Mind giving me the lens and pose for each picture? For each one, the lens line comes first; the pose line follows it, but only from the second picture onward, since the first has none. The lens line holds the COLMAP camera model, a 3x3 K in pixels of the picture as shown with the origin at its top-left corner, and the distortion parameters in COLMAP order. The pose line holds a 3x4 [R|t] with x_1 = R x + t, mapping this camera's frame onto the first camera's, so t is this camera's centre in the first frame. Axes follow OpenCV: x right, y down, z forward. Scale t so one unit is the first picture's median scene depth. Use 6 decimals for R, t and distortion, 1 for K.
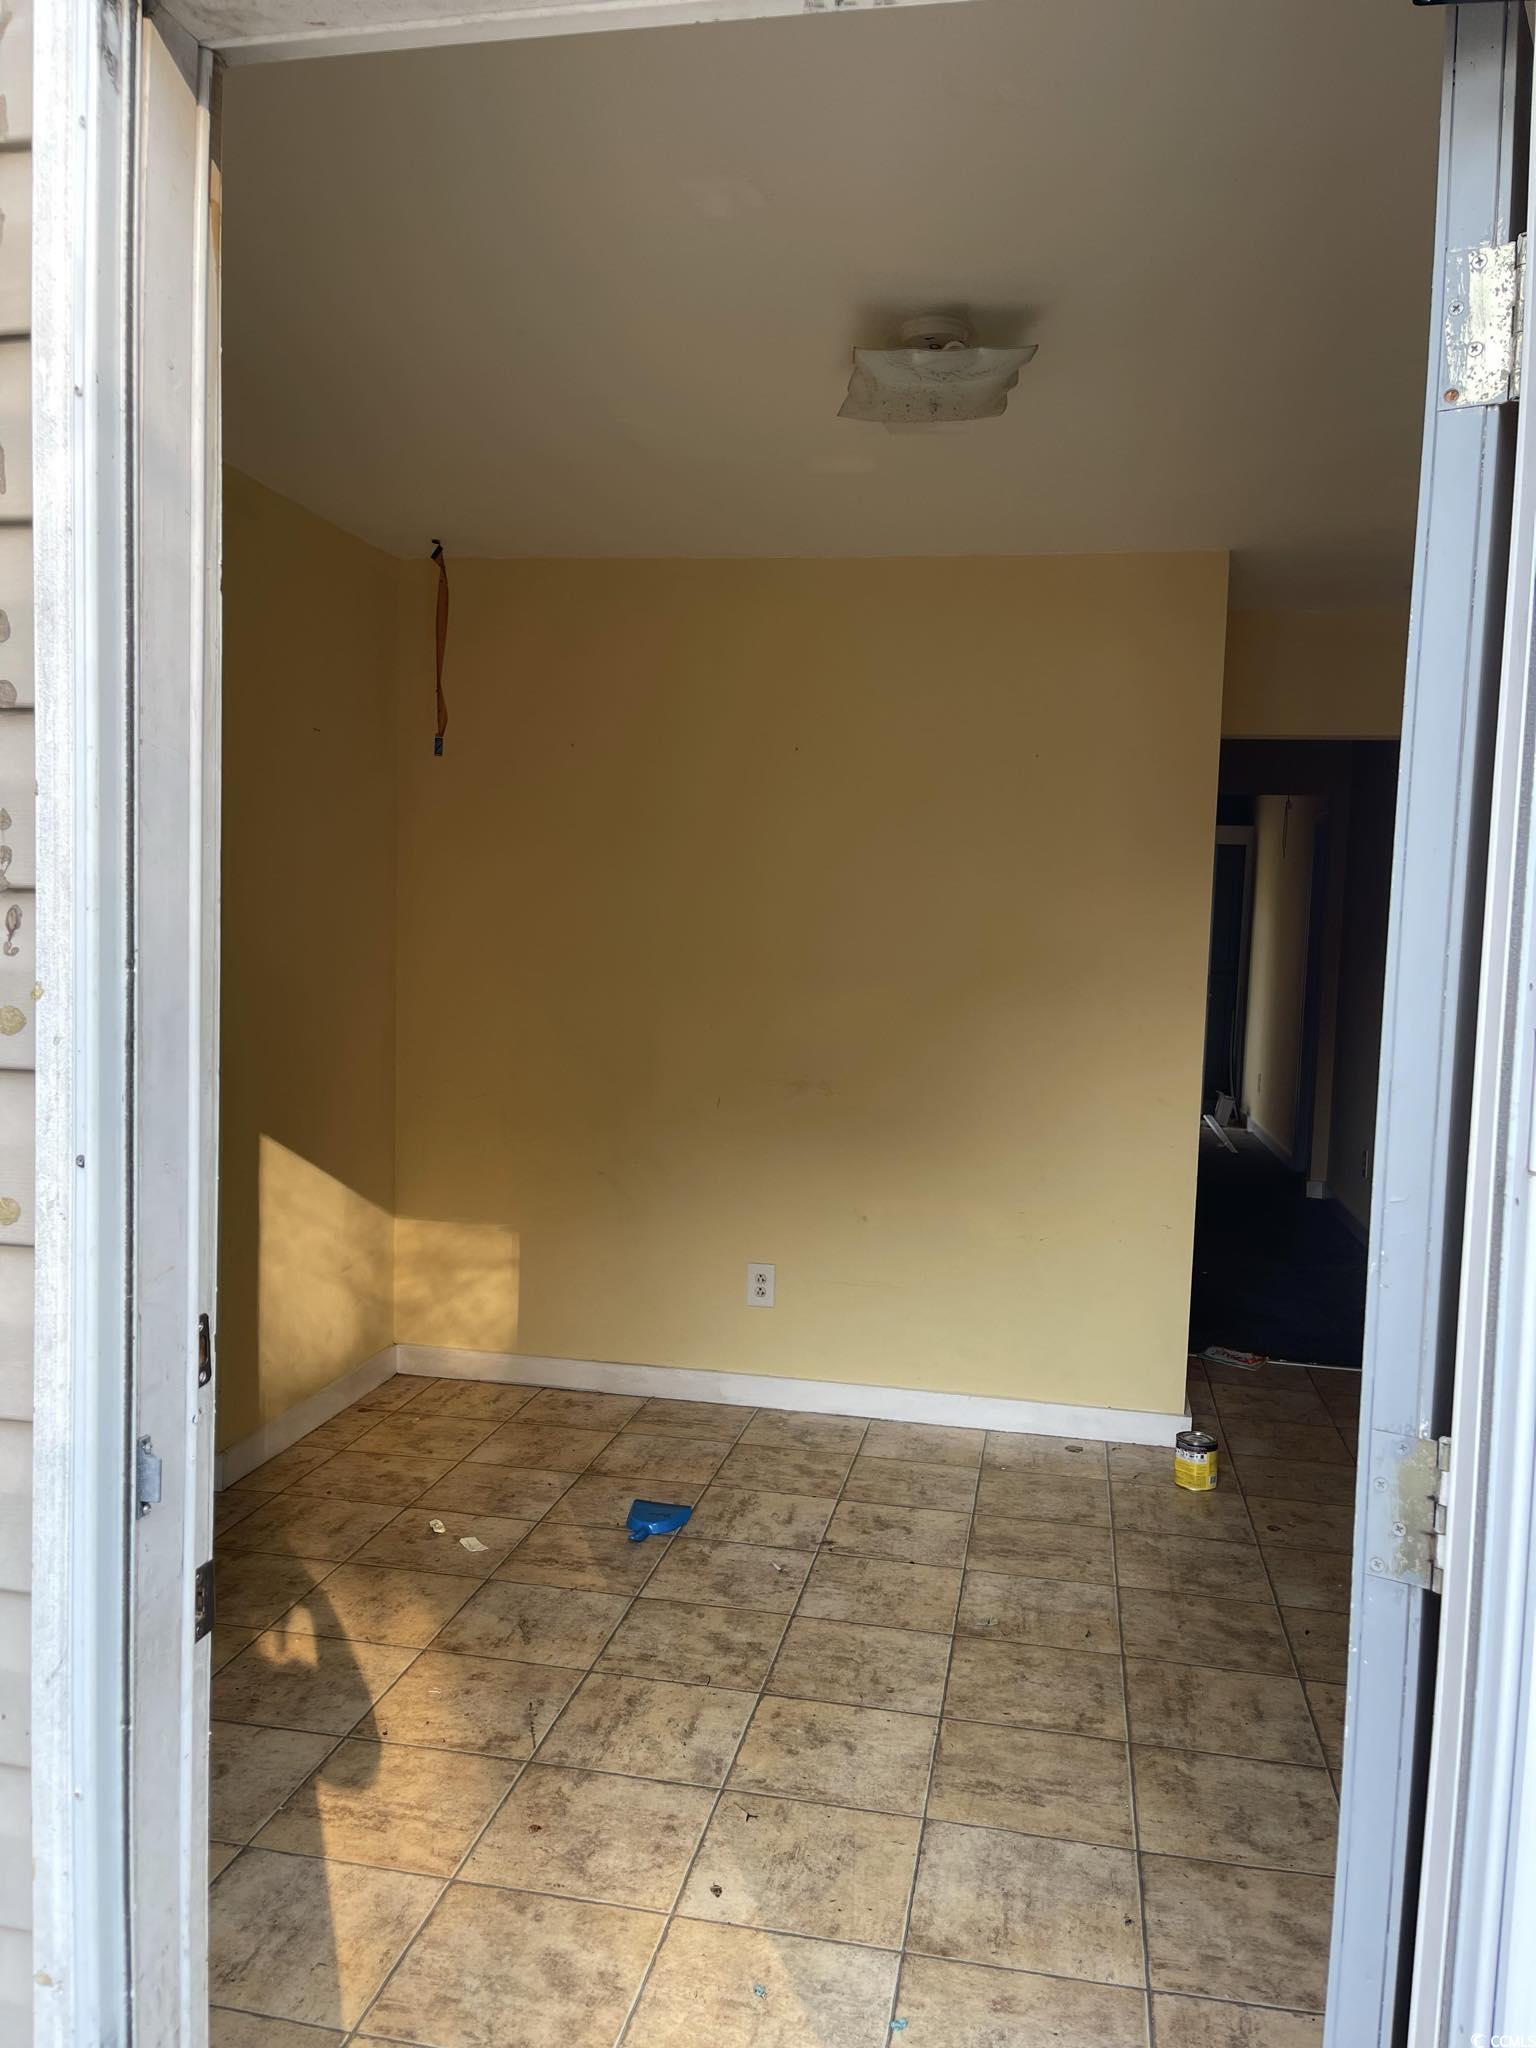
lens RADIAL K [[1537.4, 0, 767.7], [0, 1537.4, 1025.6], [0, 0, 1]] dist [0.041919, -0.068698]
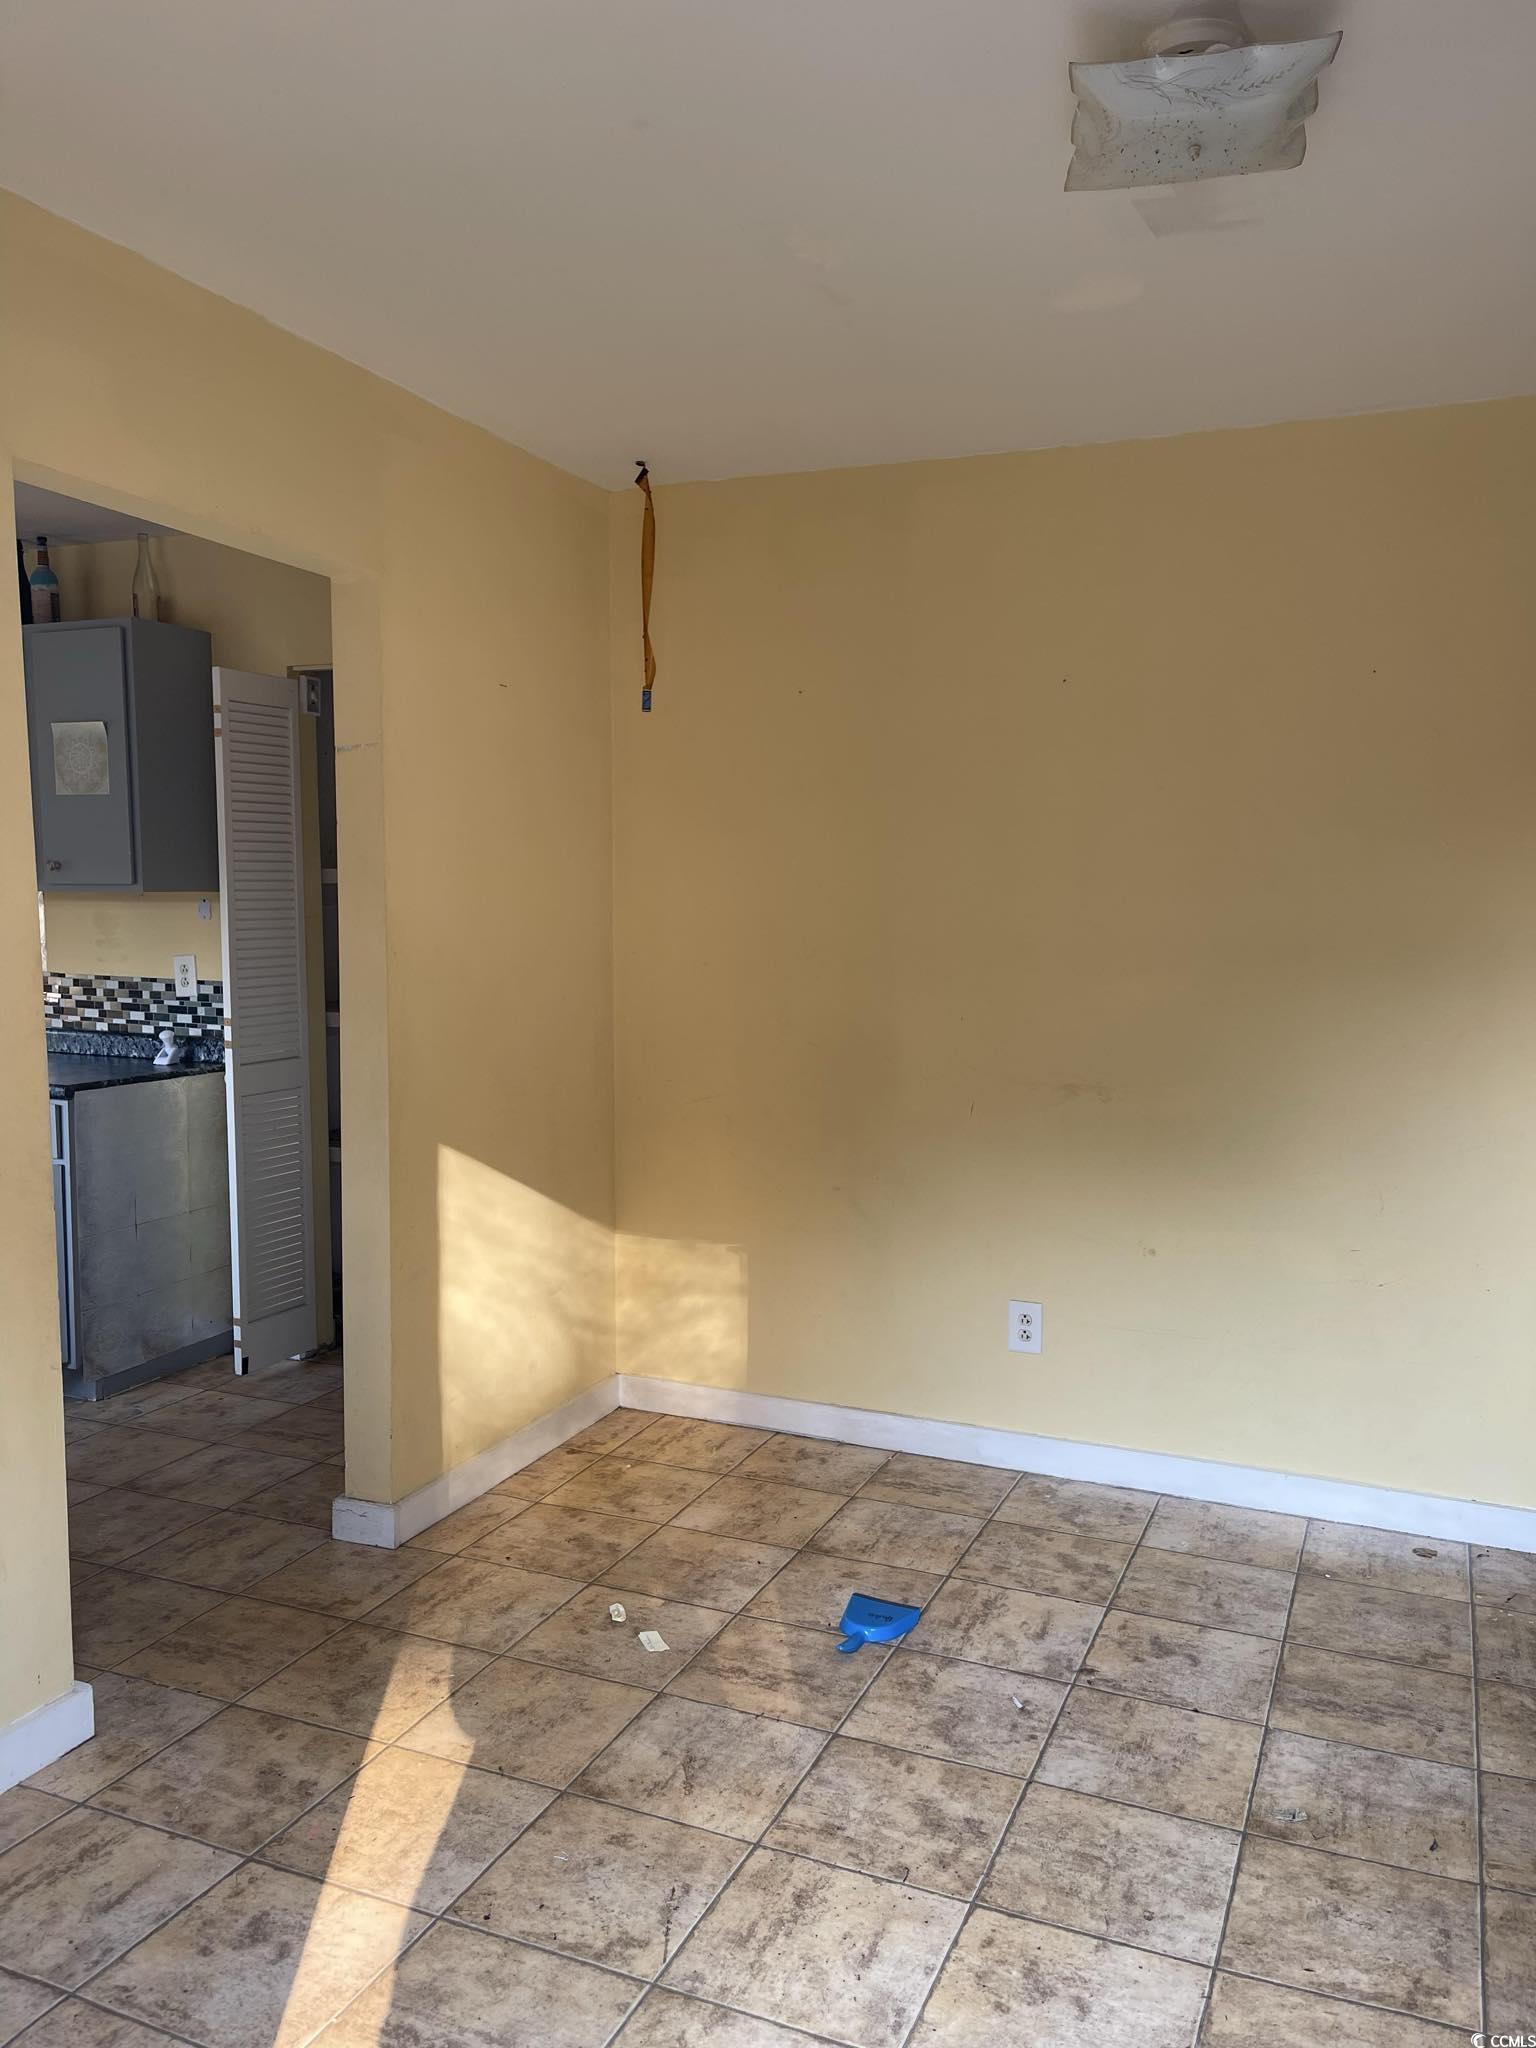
lens RADIAL K [[1537.4, 0, 764.6], [0, 1537.4, 1042.3], [0, 0, 1]] dist [0.041919, -0.068698]
pose [[0.976205, -0.004007, -0.216811, 0.050756], [0.008971, 0.999719, 0.021919, -0.007583], [0.216662, -0.023343, 0.975968, 0.197066]]
